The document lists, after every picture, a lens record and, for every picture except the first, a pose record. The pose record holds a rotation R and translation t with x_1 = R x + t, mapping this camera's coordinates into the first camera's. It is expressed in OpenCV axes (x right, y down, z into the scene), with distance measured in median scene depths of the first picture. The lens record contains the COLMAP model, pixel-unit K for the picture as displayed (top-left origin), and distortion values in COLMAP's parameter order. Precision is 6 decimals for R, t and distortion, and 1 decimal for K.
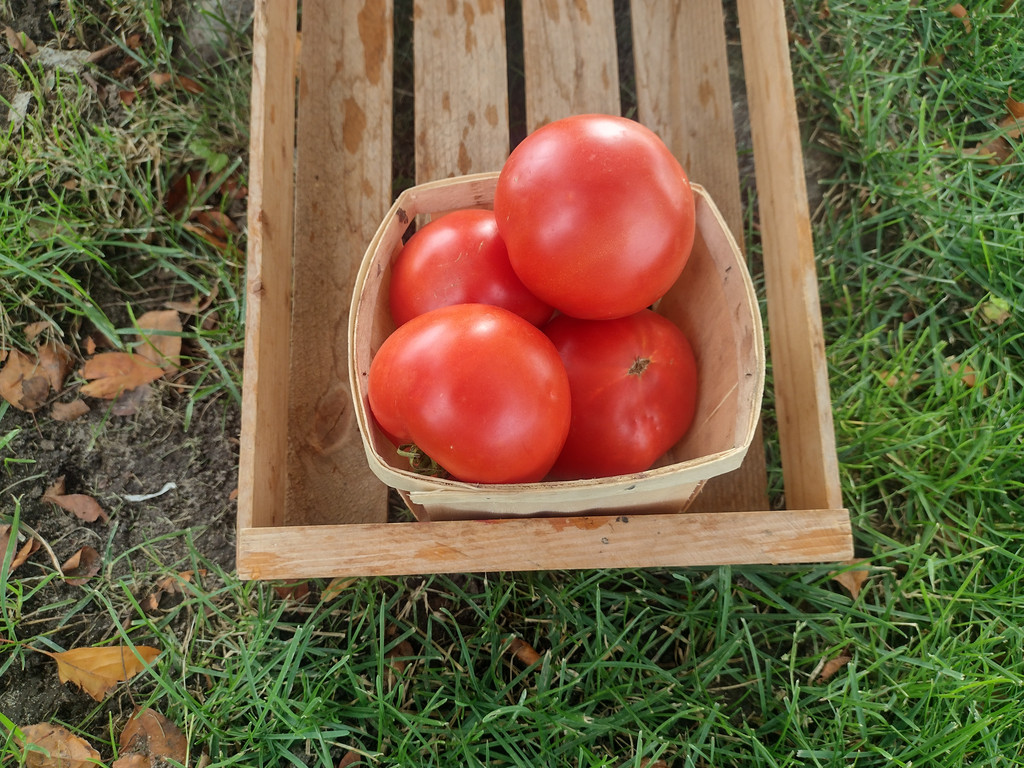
lens RADIAL K [[790.1, 0, 511.8], [0, 790.1, 384.9], [0, 0, 1]] dist [-0.015417, -0.003053]
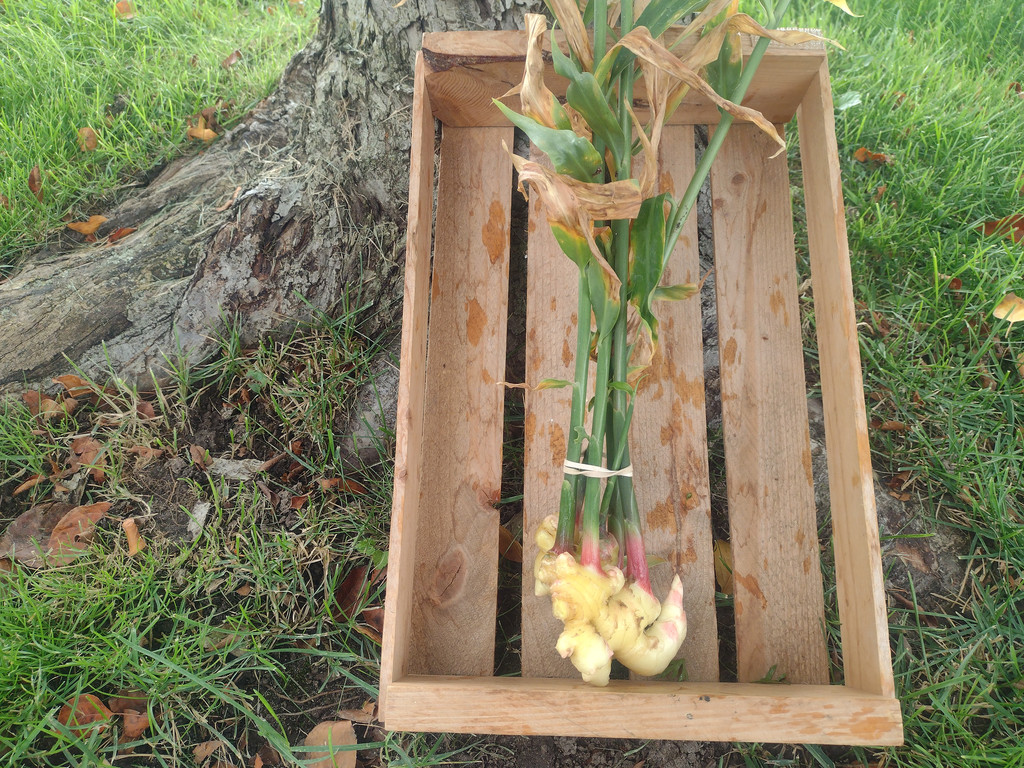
lens RADIAL K [[780.5, 0, 509.9], [0, 780.5, 389.5], [0, 0, 1]] dist [0.026902, -0.044442]
pose [[0.999073, -0.041002, 0.013083, -0.229756], [0.042941, 0.929245, -0.366960, -0.115009], [0.002889, 0.367182, 0.930145, -0.065506]]
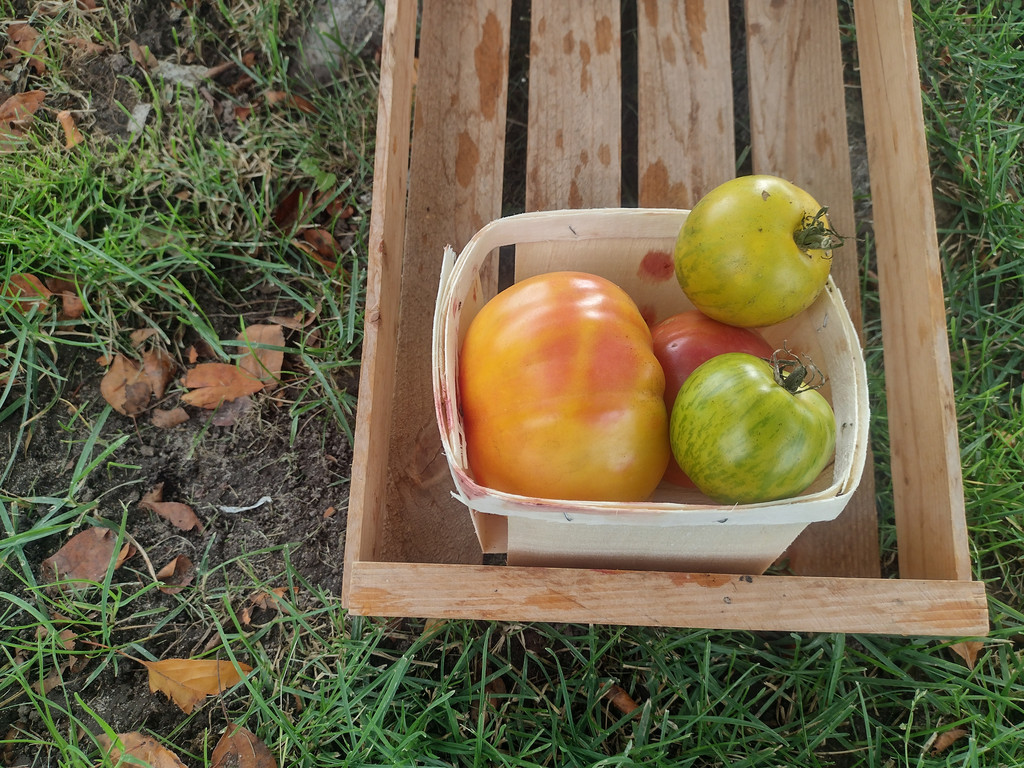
lens RADIAL K [[786.7, 0, 510.2], [0, 786.7, 382.7], [0, 0, 1]] dist [0.009375, -0.031919]
pose [[0.996835, 0.060019, -0.052130, -0.076205], [-0.061669, 0.997626, -0.030640, -0.008338], [0.050167, 0.033758, 0.998170, 0.010206]]
